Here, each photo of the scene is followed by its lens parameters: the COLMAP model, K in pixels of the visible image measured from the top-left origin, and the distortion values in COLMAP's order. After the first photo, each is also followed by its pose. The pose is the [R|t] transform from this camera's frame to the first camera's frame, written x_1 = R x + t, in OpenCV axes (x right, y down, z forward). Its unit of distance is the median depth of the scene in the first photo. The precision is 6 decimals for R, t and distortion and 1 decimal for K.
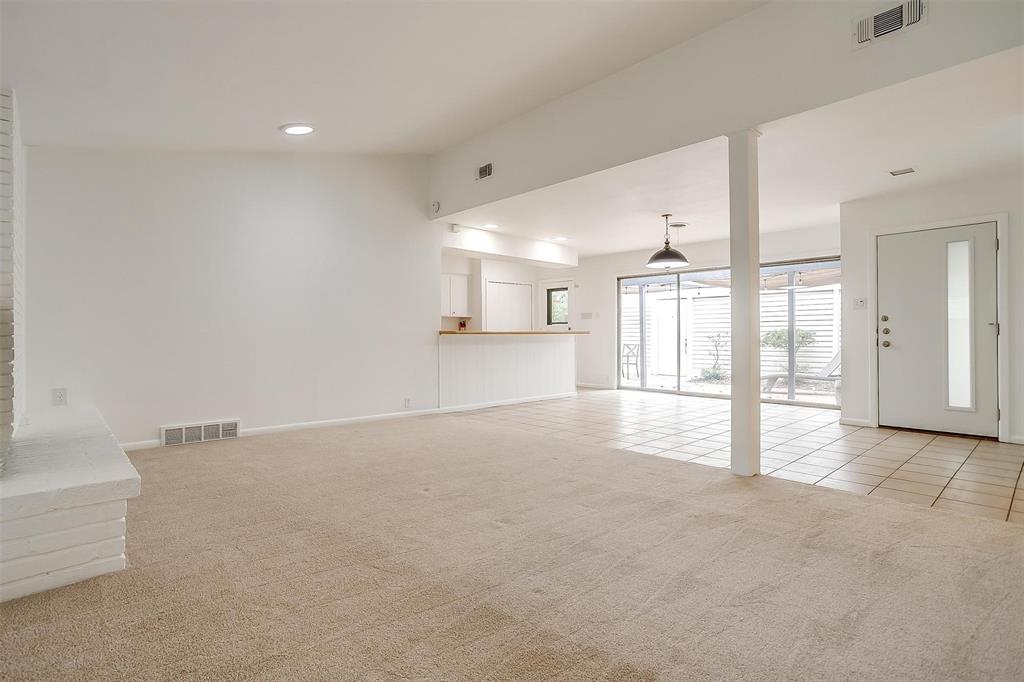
lens RADIAL K [[499.6, 0, 512.9], [0, 499.6, 337.9], [0, 0, 1]] dist [0.003790, 0.000286]
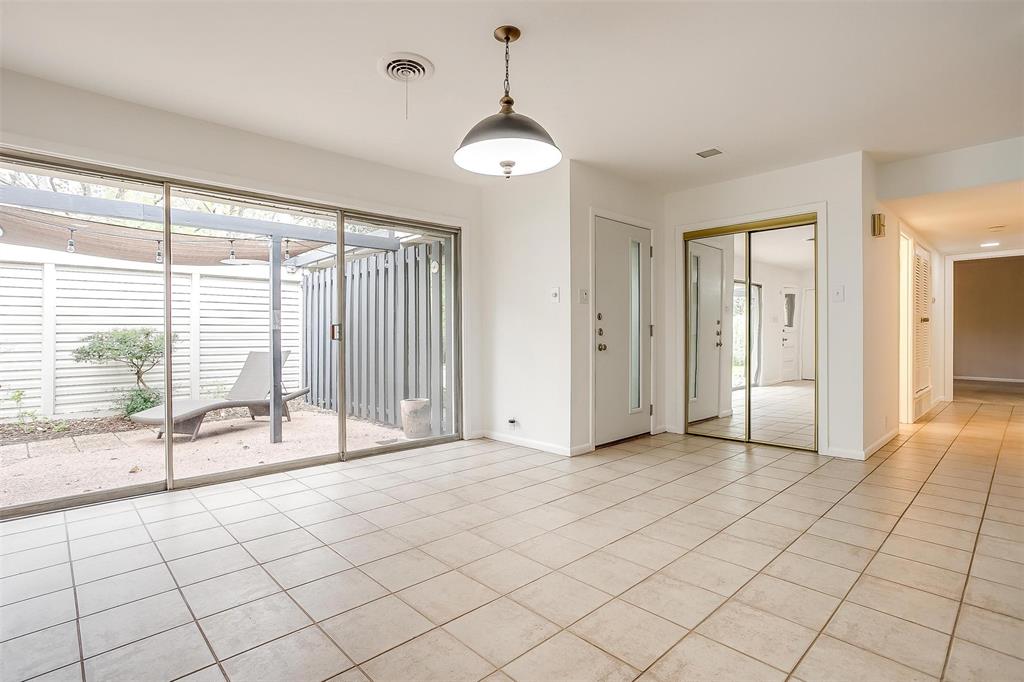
lens RADIAL K [[499.6, 0, 513.1], [0, 499.6, 339.6], [0, 0, 1]] dist [0.003790, 0.000286]
pose [[-0.023281, -0.000648, 0.999729, -0.088051], [0.003458, 0.999994, 0.000729, -0.001617], [-0.999723, 0.003474, -0.023279, 1.161042]]
